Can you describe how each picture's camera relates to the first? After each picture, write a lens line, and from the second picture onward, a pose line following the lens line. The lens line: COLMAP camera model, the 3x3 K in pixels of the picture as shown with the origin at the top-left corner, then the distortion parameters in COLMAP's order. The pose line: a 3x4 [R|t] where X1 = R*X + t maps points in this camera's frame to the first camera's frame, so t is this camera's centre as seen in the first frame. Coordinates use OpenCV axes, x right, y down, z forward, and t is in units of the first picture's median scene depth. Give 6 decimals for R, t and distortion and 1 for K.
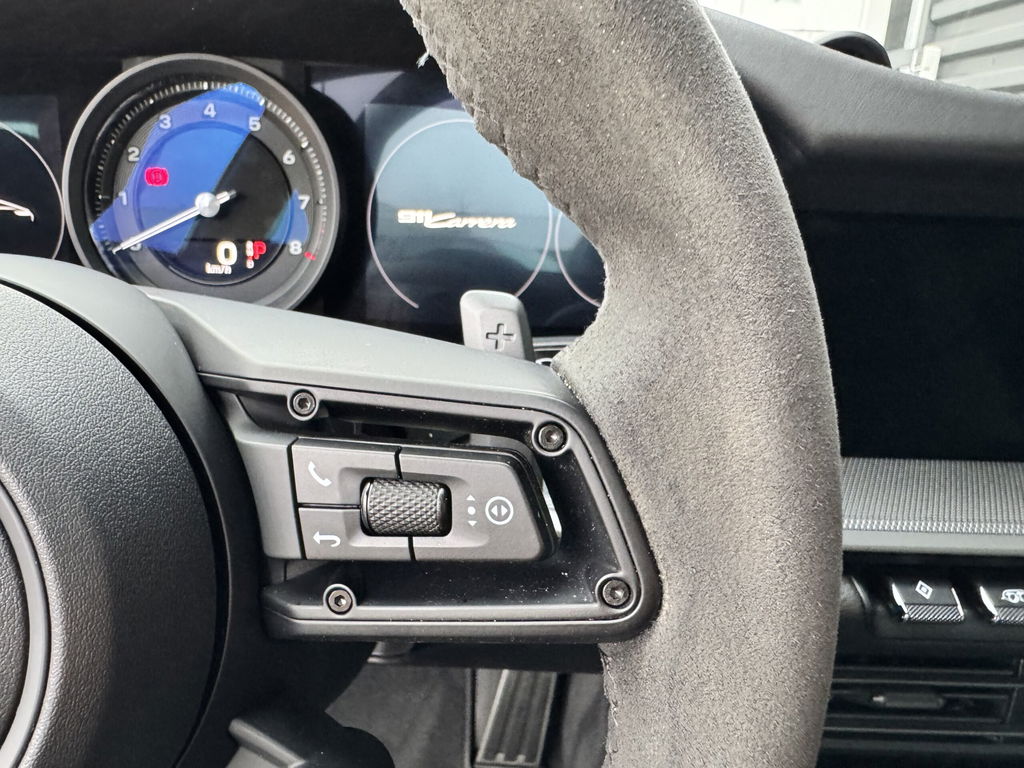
lens RADIAL K [[723.0, 0, 505.0], [0, 723.0, 383.3], [0, 0, 1]] dist [-0.053425, 0.000545]
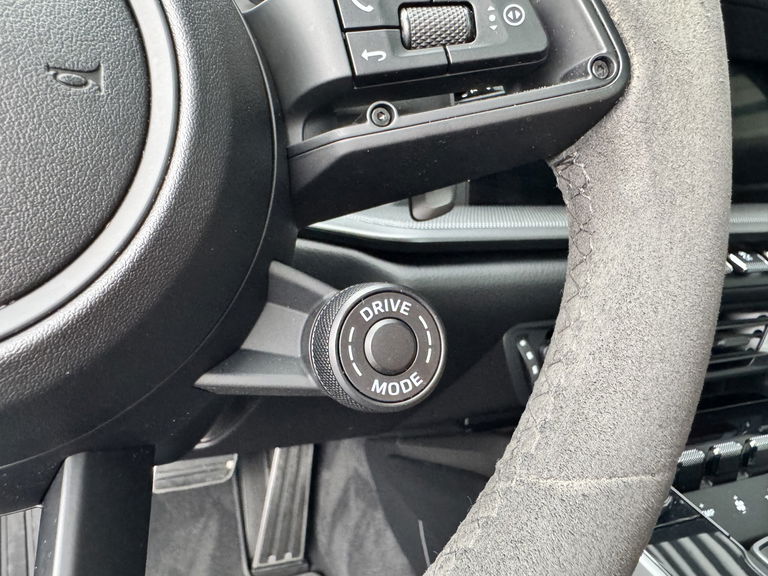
lens RADIAL K [[542.2, 0, 381.9], [0, 542.2, 287.5], [0, 0, 1]] dist [-0.053425, 0.000545]
pose [[0.944768, -0.107770, 0.309514, -0.607411], [0.114222, 0.993451, -0.002745, 0.664139], [-0.307191, 0.037947, 0.950891, 0.171087]]
